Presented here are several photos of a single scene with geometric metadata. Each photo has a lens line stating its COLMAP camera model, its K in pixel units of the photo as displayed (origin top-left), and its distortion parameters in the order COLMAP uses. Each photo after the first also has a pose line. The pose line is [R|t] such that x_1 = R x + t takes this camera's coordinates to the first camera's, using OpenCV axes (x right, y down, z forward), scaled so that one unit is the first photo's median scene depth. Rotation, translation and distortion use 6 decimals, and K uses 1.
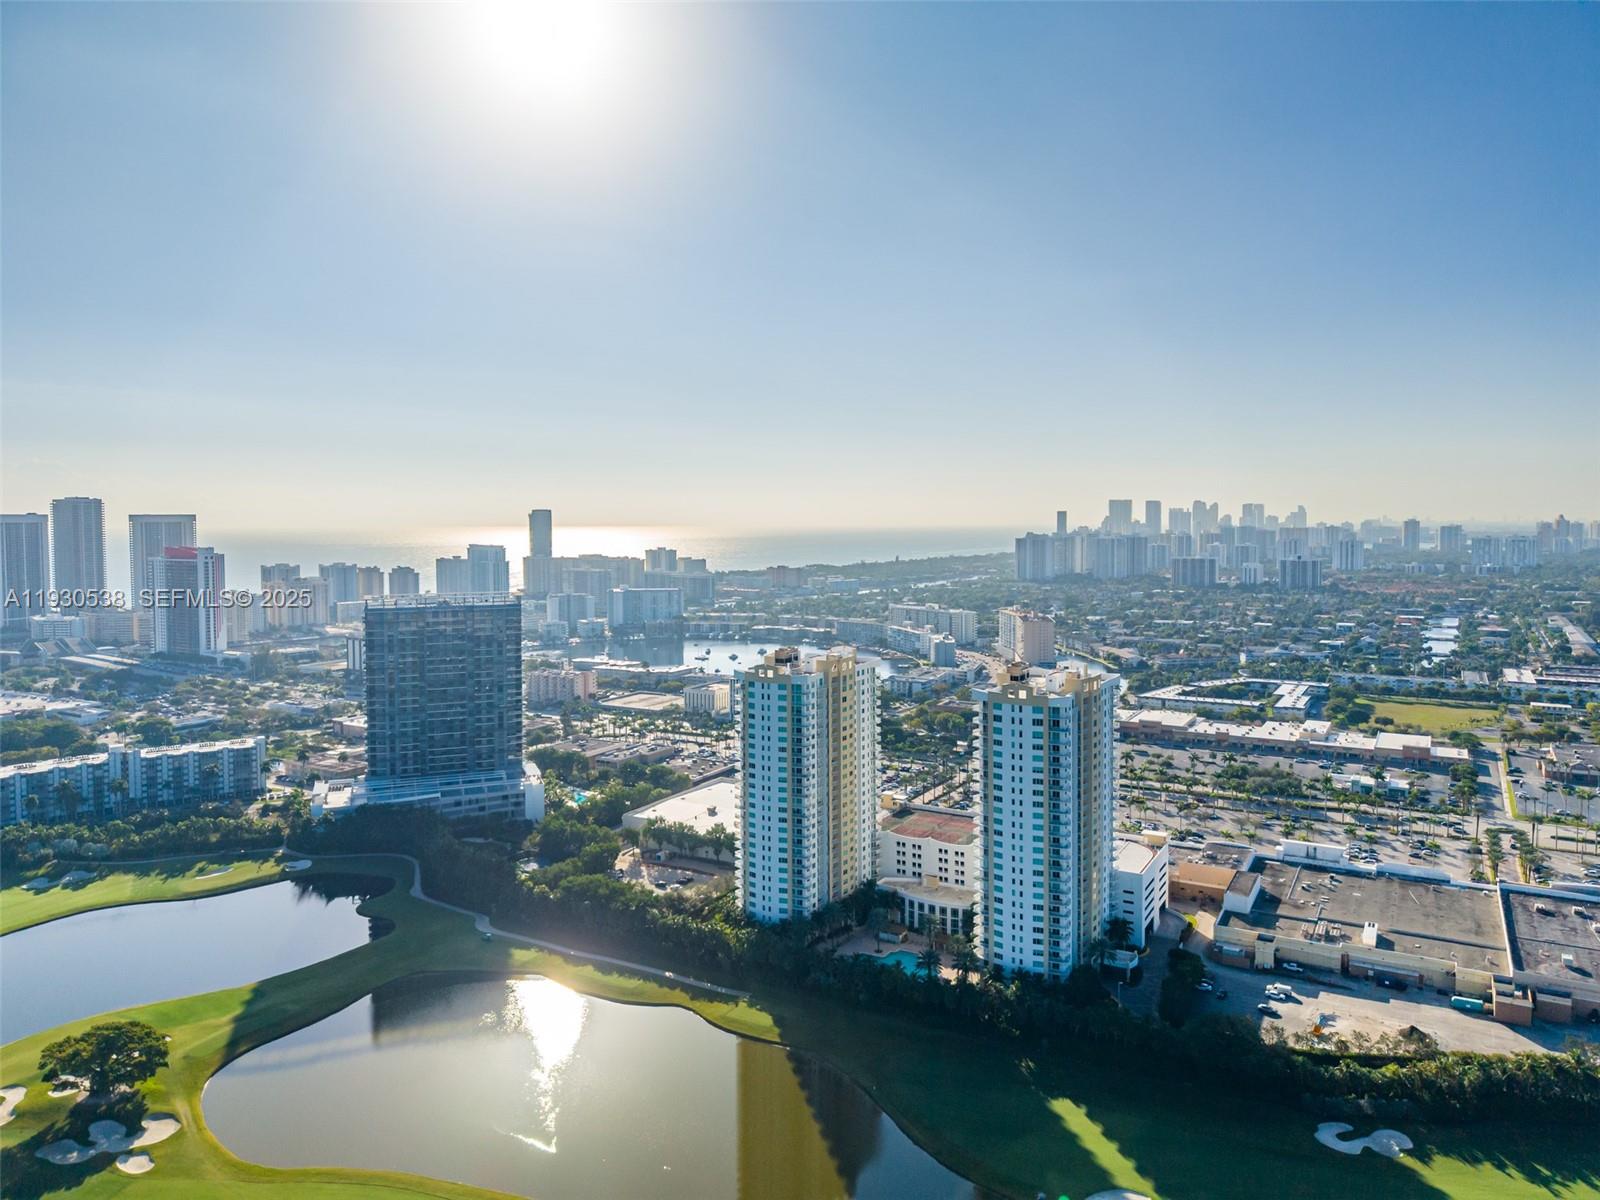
lens RADIAL K [[1088.4, 0, 799.8], [0, 1088.4, 561.4], [0, 0, 1]] dist [0.008432, -0.006274]
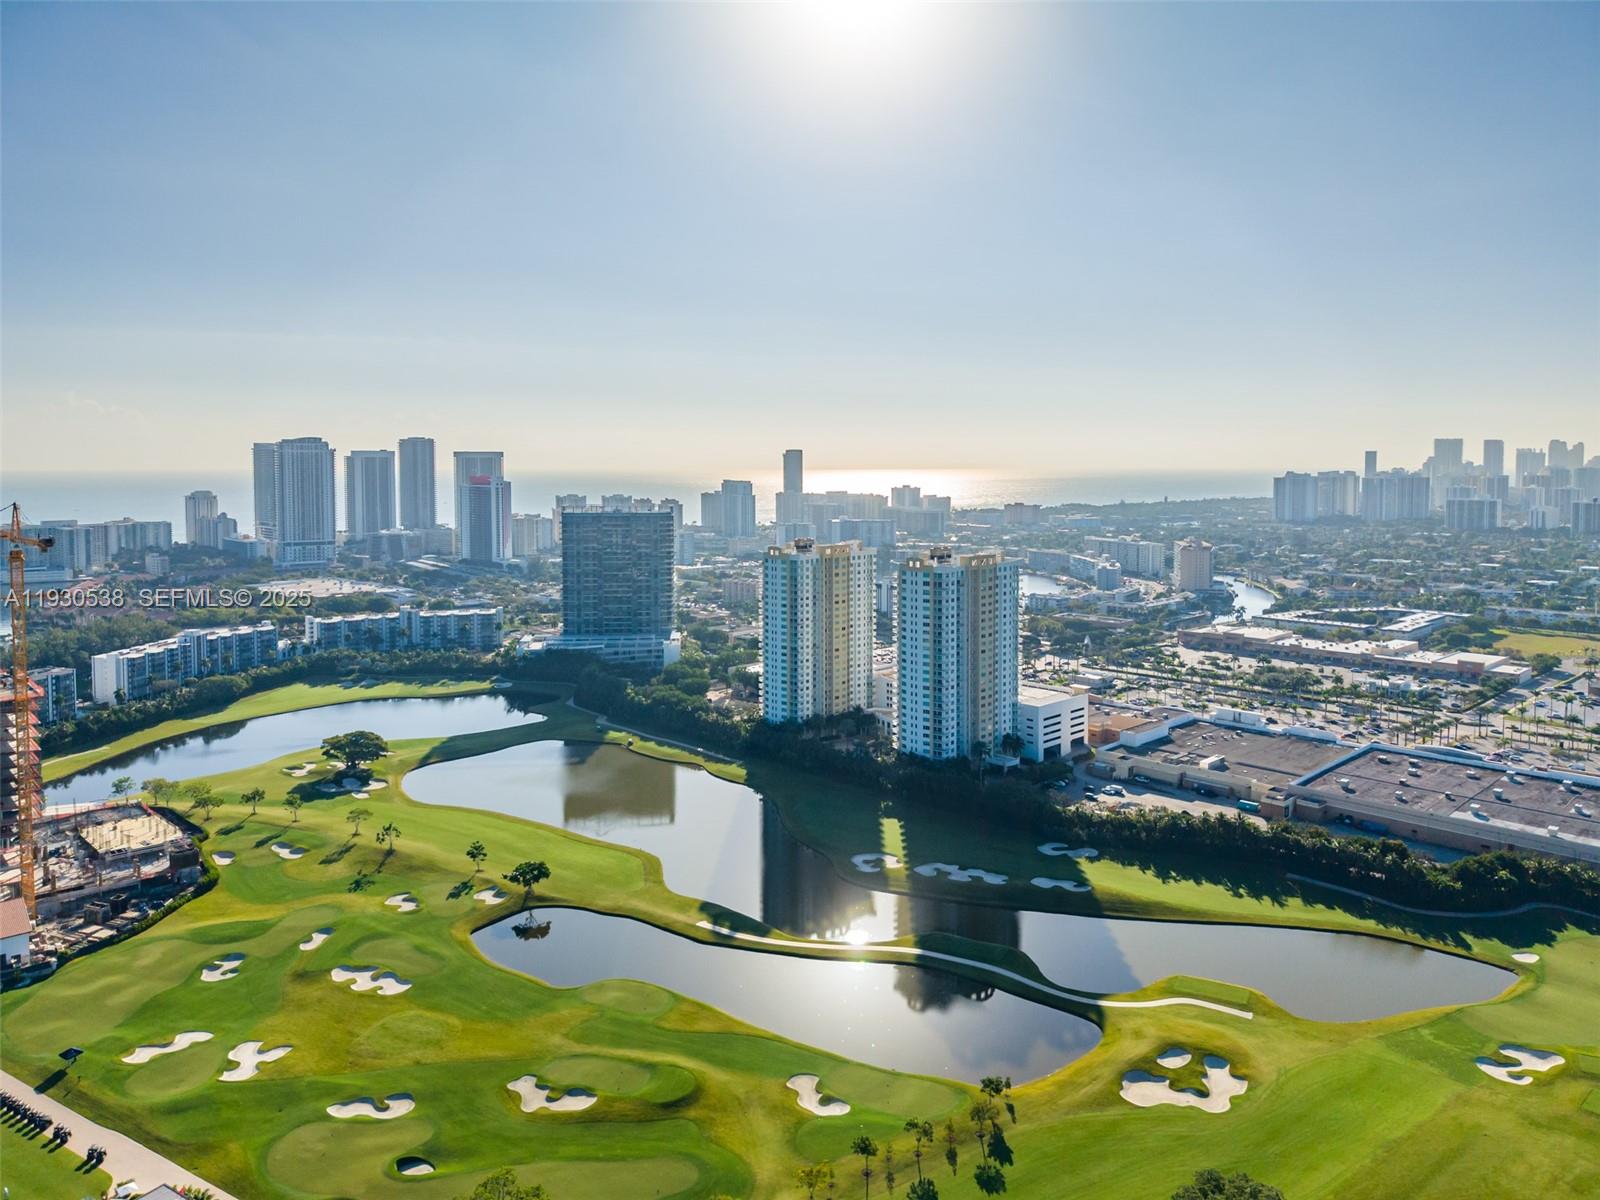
lens RADIAL K [[1099.9, 0, 799.6], [0, 1099.9, 535.1], [0, 0, 1]] dist [0.052941, -0.060350]
pose [[0.962696, 0.020634, -0.269797, 0.268235], [-0.013310, 0.999492, 0.028950, 0.027856], [0.270257, -0.024279, 0.962482, -0.260818]]
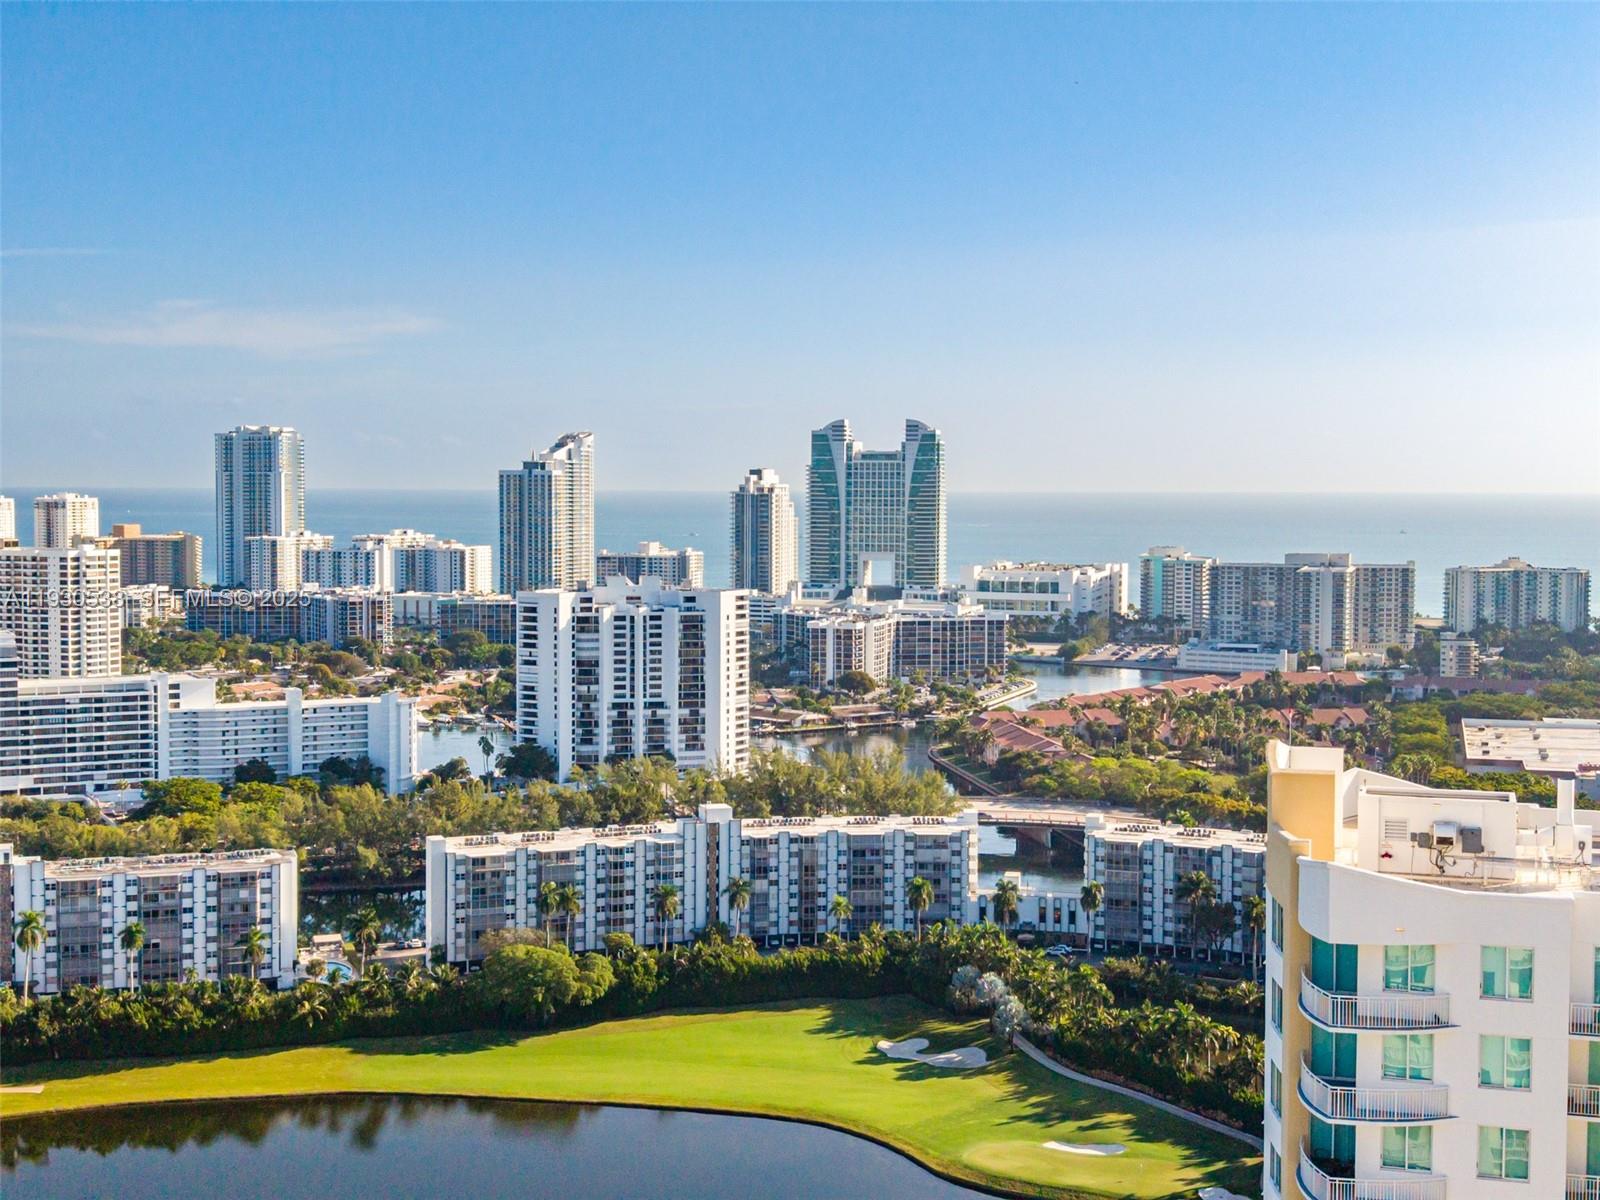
lens RADIAL K [[2112.3, 0, 800.4], [0, 2112.3, 513.1], [0, 0, 1]] dist [0.179040, -0.616174]
pose [[0.240081, 0.019889, -0.970549, 0.160090], [-0.041324, 0.999093, 0.010252, 0.044209], [0.969873, 0.037646, 0.240686, 0.599209]]
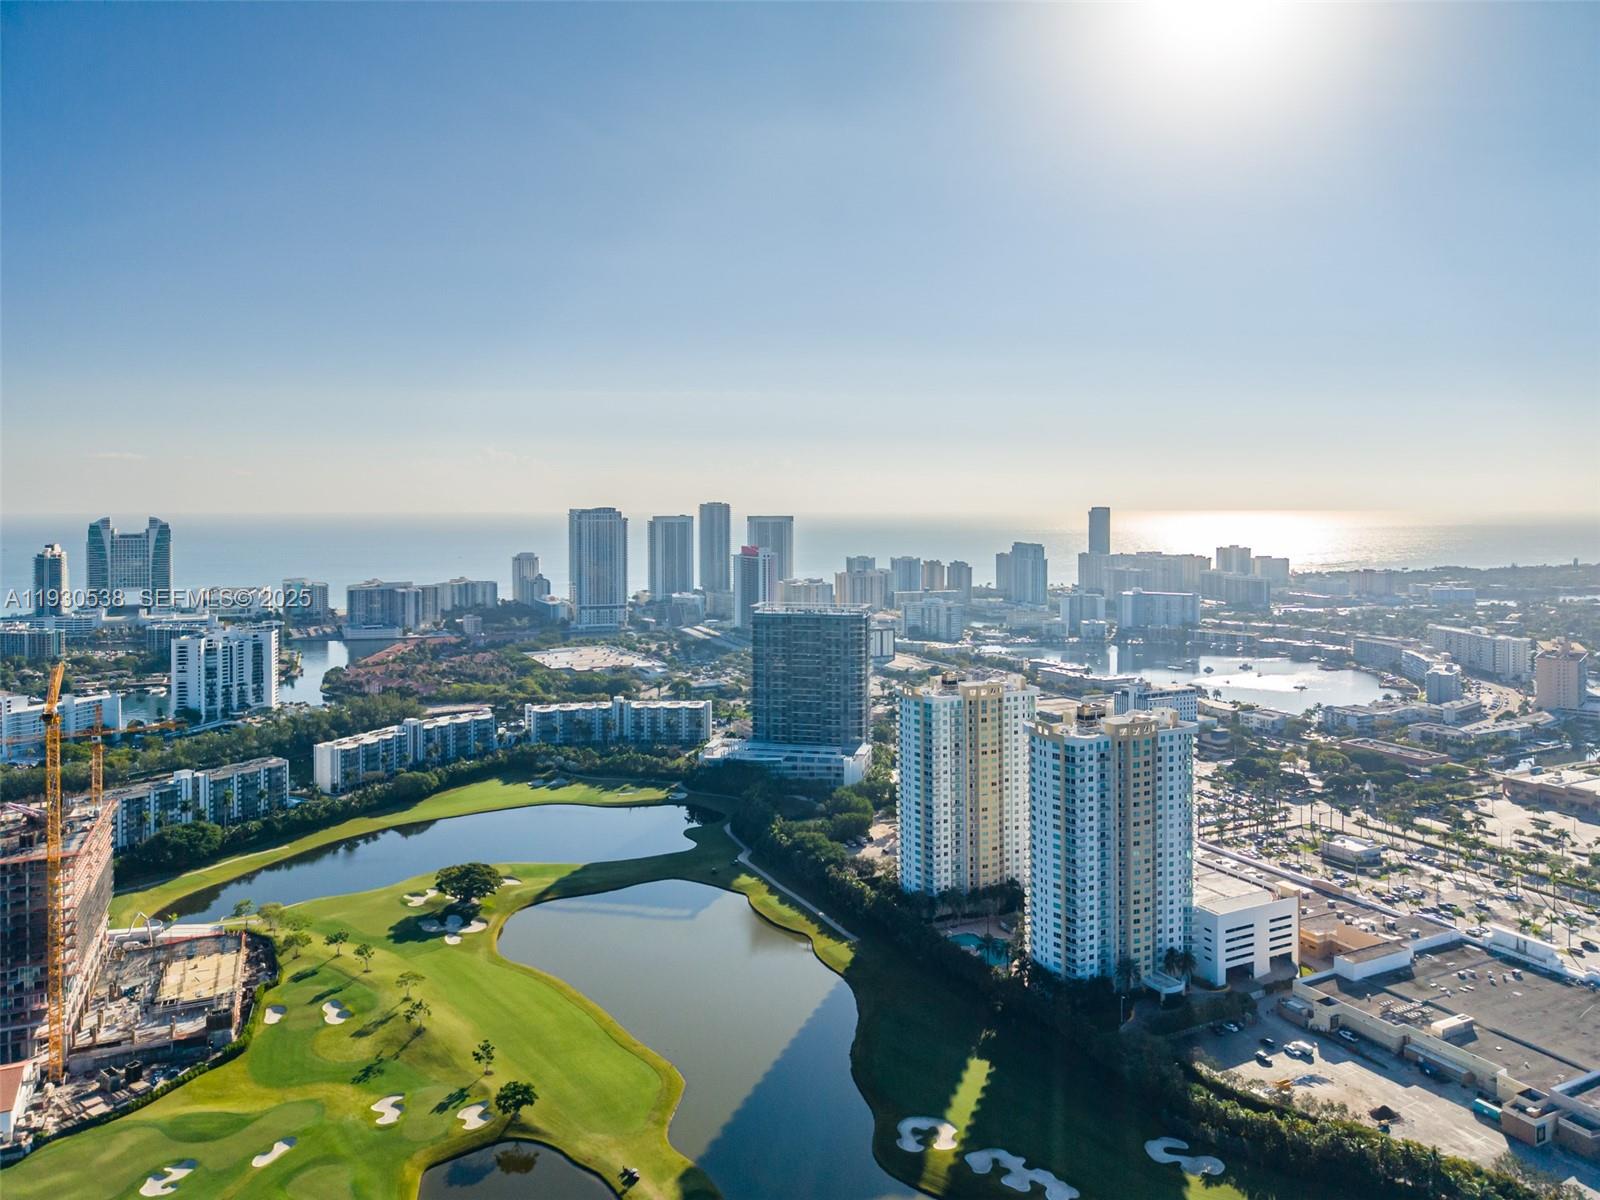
lens RADIAL K [[1099.9, 0, 799.6], [0, 1099.9, 535.1], [0, 0, 1]] dist [0.052941, -0.060350]
pose [[0.836108, 0.017584, -0.548283, 0.382499], [-0.022842, 0.999735, -0.002770, -0.048167], [0.548089, 0.014840, 0.836288, -0.090248]]
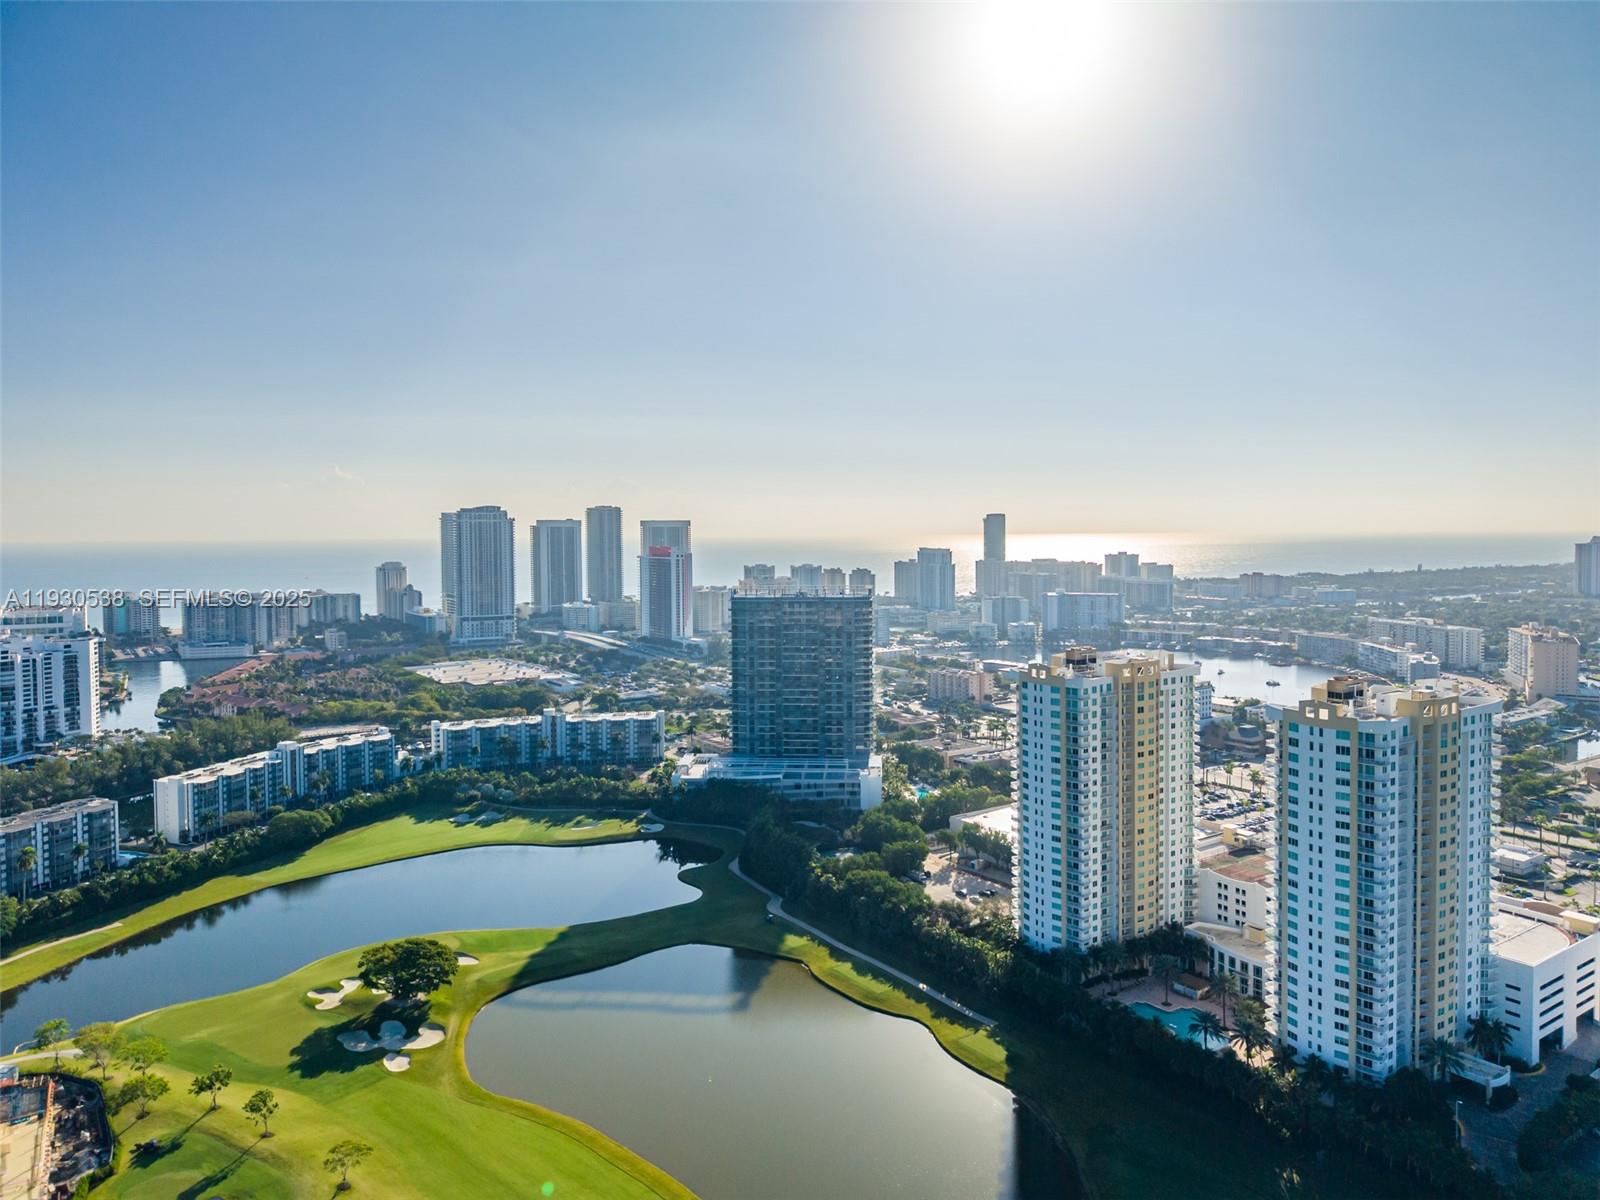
lens RADIAL K [[1078.1, 0, 799.0], [0, 1078.1, 571.1], [0, 0, 1]] dist [0.043619, -0.043320]
pose [[0.902089, 0.013968, -0.431324, 0.120703], [-0.012986, 0.999902, 0.005221, 0.011095], [0.431355, 0.000892, 0.902182, 0.069975]]
